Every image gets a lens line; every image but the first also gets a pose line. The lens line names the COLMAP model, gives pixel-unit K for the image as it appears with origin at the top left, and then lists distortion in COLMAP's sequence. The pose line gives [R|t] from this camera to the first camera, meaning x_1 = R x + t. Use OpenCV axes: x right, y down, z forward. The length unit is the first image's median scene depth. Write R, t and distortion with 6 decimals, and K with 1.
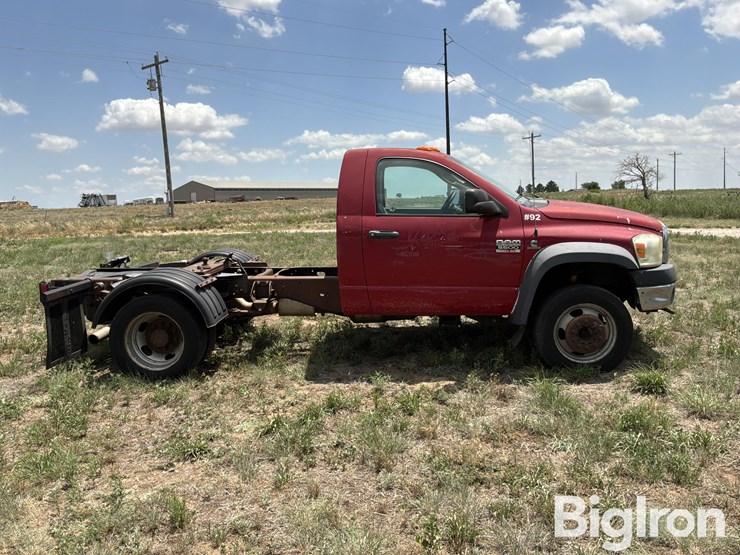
lens RADIAL K [[632.4, 0, 378.7], [0, 632.4, 264.6], [0, 0, 1]] dist [0.066422, -0.141686]
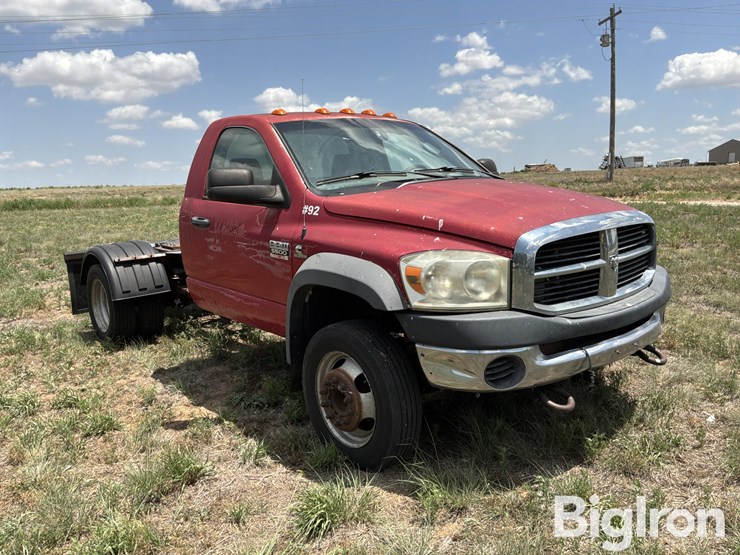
lens RADIAL K [[632.4, 0, 373.6], [0, 632.4, 274.3], [0, 0, 1]] dist [0.066422, -0.141686]
pose [[0.684241, 0.121283, -0.719100, 0.128785], [-0.067218, 0.992365, 0.103412, -0.013457], [0.726151, -0.022422, 0.687169, 0.096899]]
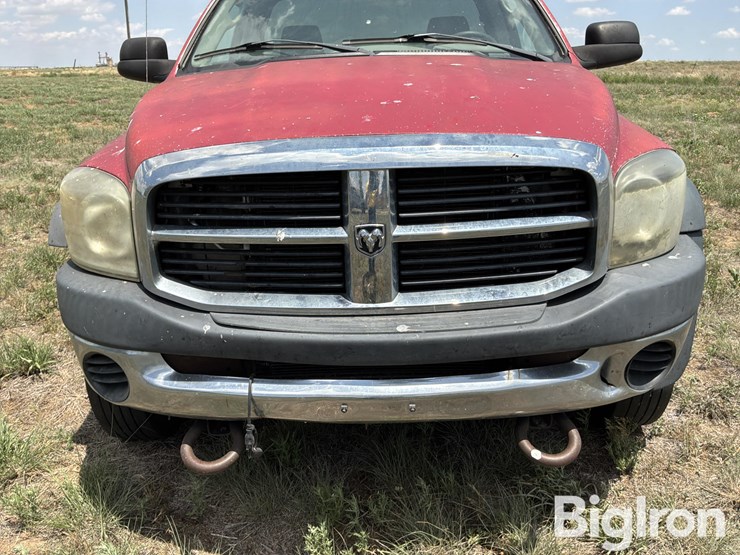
lens RADIAL K [[632.4, 0, 366.0], [0, 632.4, 272.8], [0, 0, 1]] dist [0.066422, -0.141686]
pose [[0.028554, 0.341739, -0.939361, 0.129268], [-0.088215, 0.936939, 0.338176, -0.021515], [0.995692, 0.073209, 0.056900, 0.190149]]
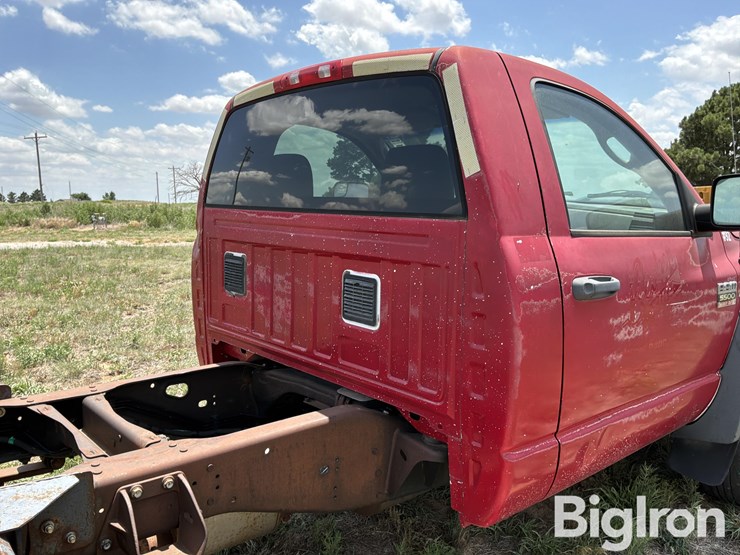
lens RADIAL K [[632.4, 0, 374.3], [0, 632.4, 270.4], [0, 0, 1]] dist [0.066422, -0.141686]
pose [[0.715083, -0.049576, 0.697280, -0.056232], [0.056962, 0.998297, 0.012561, -0.011433], [-0.696715, 0.030736, 0.716689, 0.136604]]
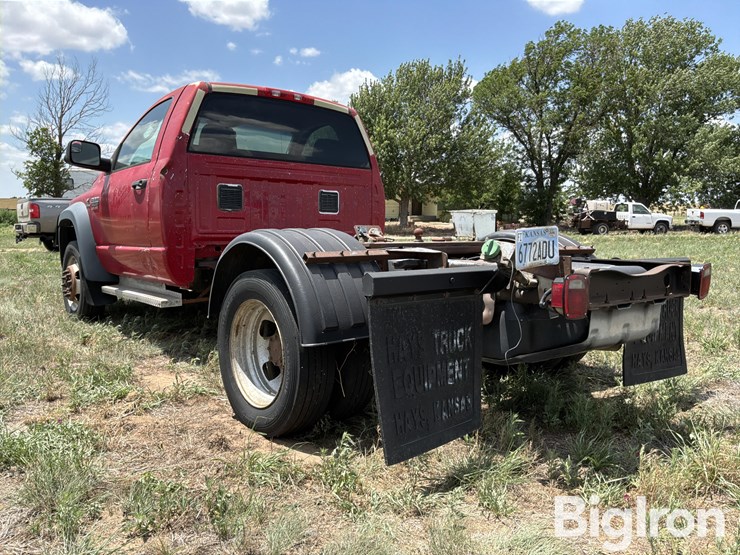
lens RADIAL K [[632.4, 0, 374.3], [0, 632.4, 280.6], [0, 0, 1]] dist [0.066422, -0.141686]
pose [[-0.675021, -0.051005, 0.736033, -0.136441], [0.092135, 0.983971, 0.152685, -0.011369], [-0.732023, 0.170880, -0.659501, 0.286801]]
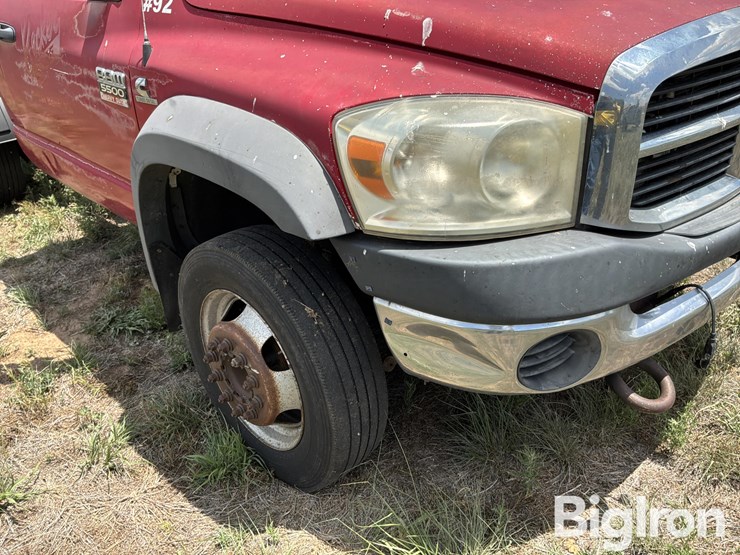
lens RADIAL K [[625.9, 0, 372.3], [0, 625.9, 283.8], [0, 0, 1]] dist [0.036976, -0.089933]
pose [[0.728064, 0.309360, -0.611734, 0.094099], [-0.055042, 0.915880, 0.397660, -0.012736], [0.683296, -0.255851, 0.683848, 0.134942]]
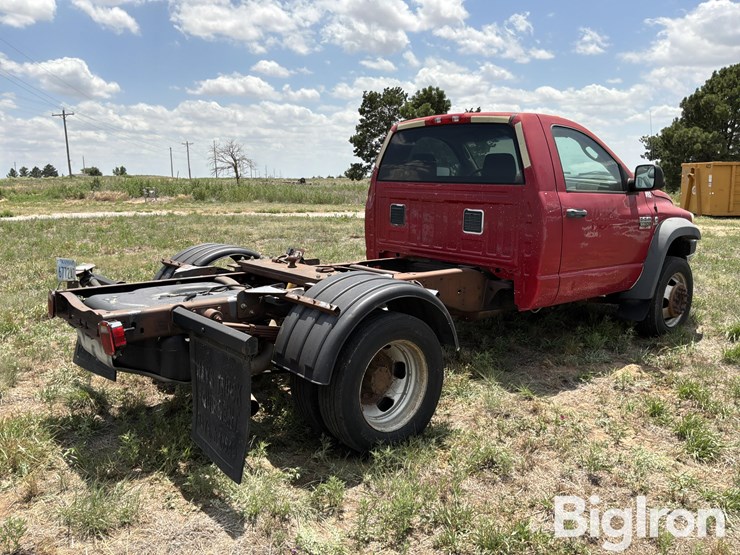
lens RADIAL K [[632.4, 0, 368.3], [0, 632.4, 278.3], [0, 0, 1]] dist [0.066422, -0.141686]
pose [[0.729010, -0.083997, 0.679330, -0.134812], [0.056320, 0.996438, 0.062769, -0.004868], [-0.682182, -0.007499, 0.731144, 0.090789]]
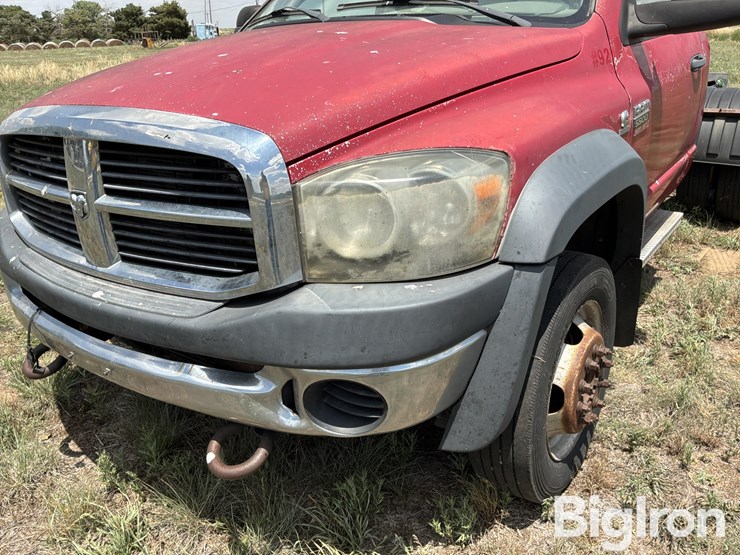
lens RADIAL K [[632.4, 0, 369.7], [0, 632.4, 279.9], [0, 0, 1]] dist [0.066422, -0.141686]
pose [[-0.540343, 0.350226, -0.765095, 0.111660], [-0.043078, 0.896558, 0.440827, -0.026005], [0.840342, 0.271156, -0.469362, 0.239287]]
